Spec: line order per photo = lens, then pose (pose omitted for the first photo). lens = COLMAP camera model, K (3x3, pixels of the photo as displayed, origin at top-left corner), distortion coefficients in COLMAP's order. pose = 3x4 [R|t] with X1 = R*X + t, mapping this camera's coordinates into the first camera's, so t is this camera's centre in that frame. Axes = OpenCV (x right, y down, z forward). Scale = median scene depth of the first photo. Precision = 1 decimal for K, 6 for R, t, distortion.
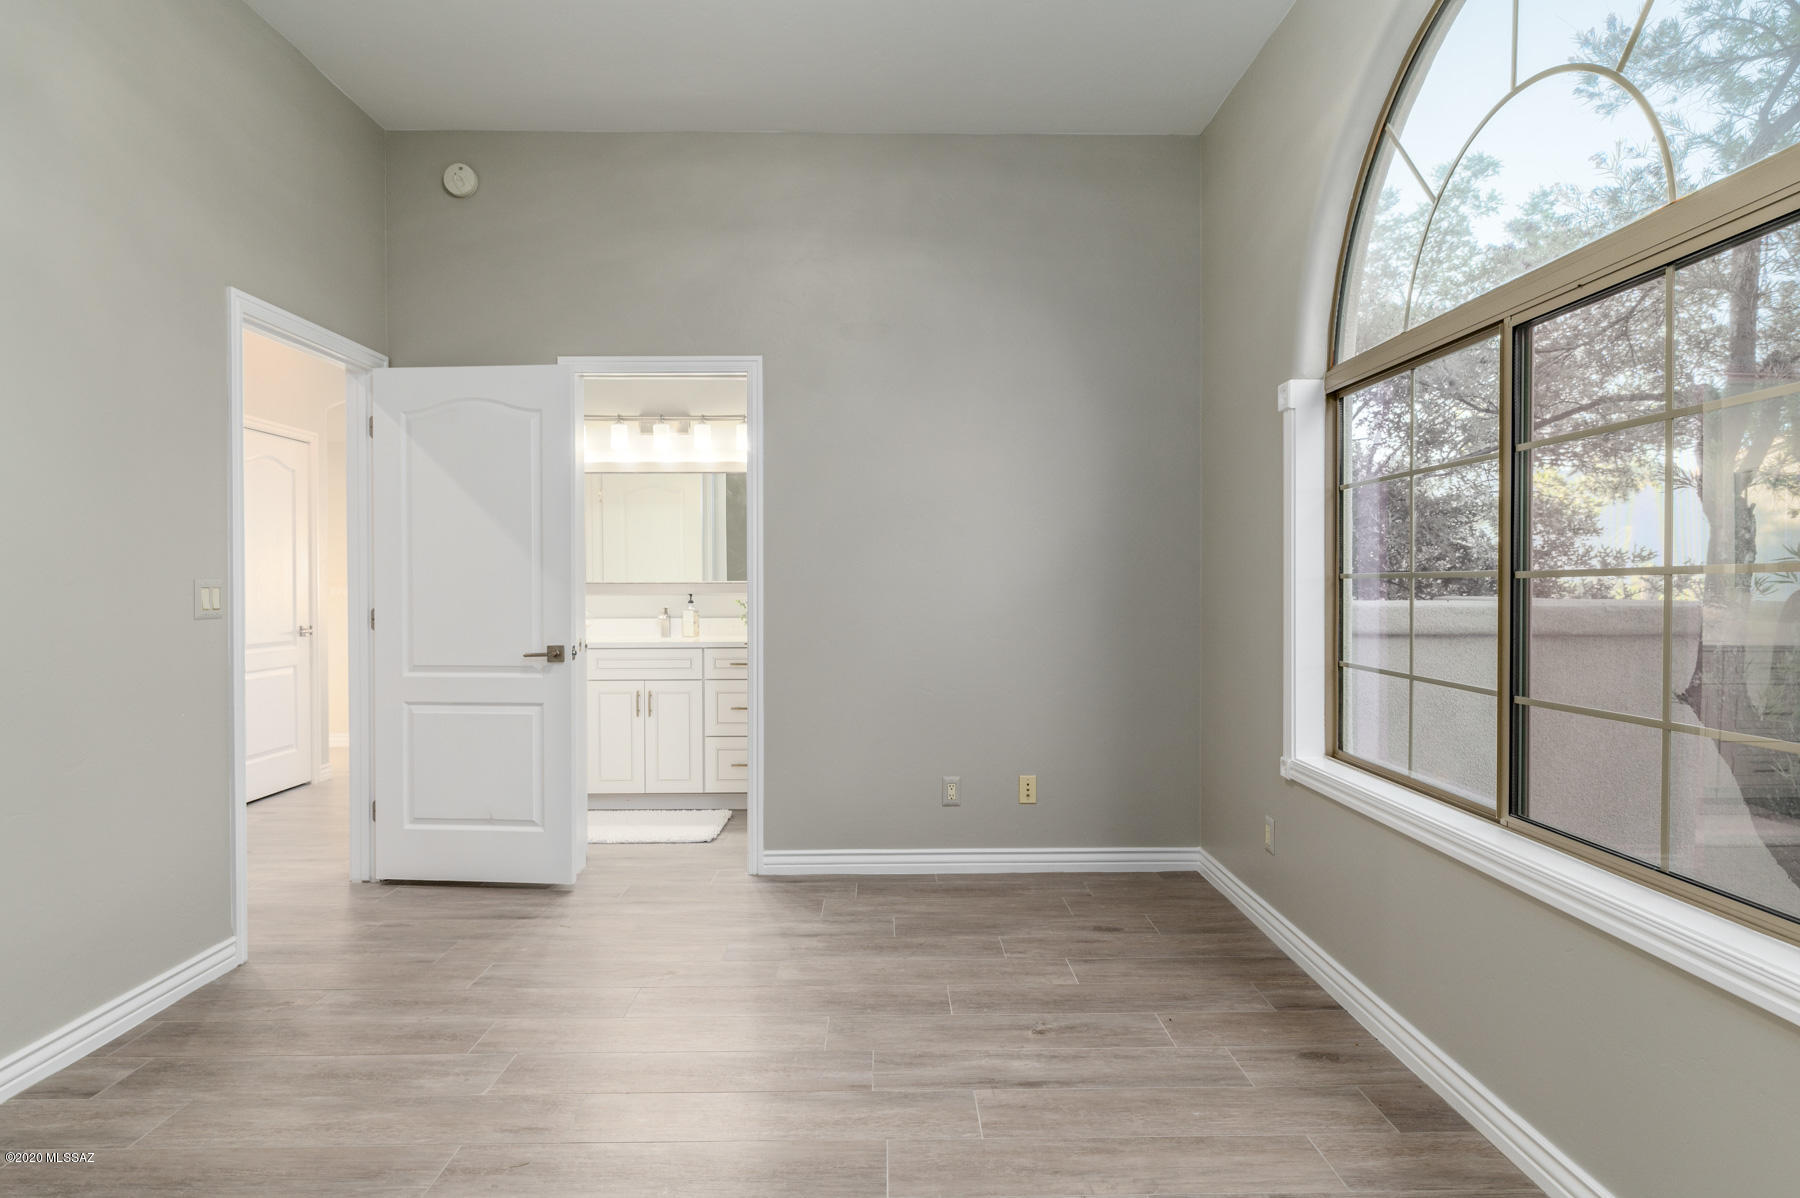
lens RADIAL K [[1003.7, 0, 900.0], [0, 1003.7, 599.0], [0, 0, 1]] dist [-0.000098, -0.000211]
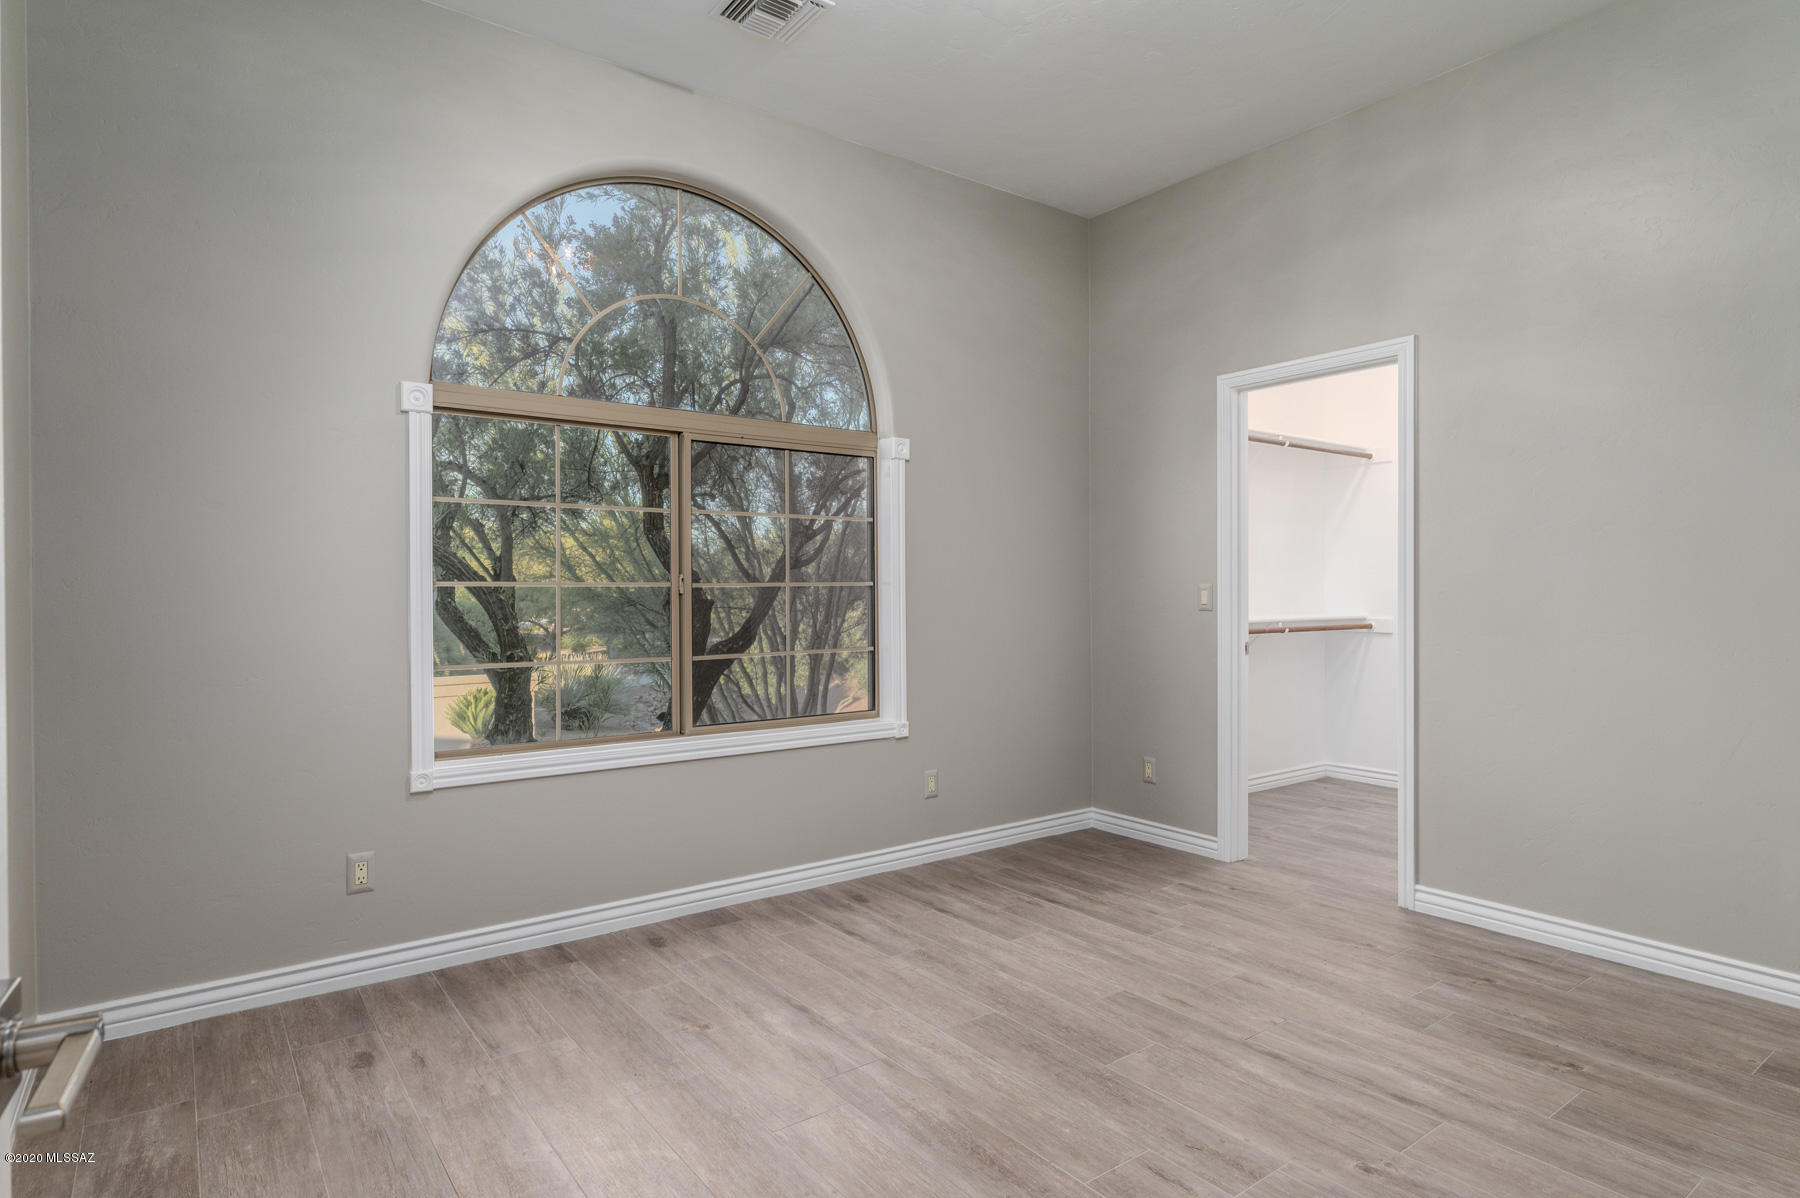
lens RADIAL K [[966.1, 0, 900.0], [0, 966.1, 599.0], [0, 0, 1]] dist [0.001208, 0.000828]
pose [[-0.593978, -0.001577, 0.804479, -0.754944], [0.016612, 0.999761, 0.014225, -0.019221], [-0.804309, 0.021813, -0.593810, 1.373335]]
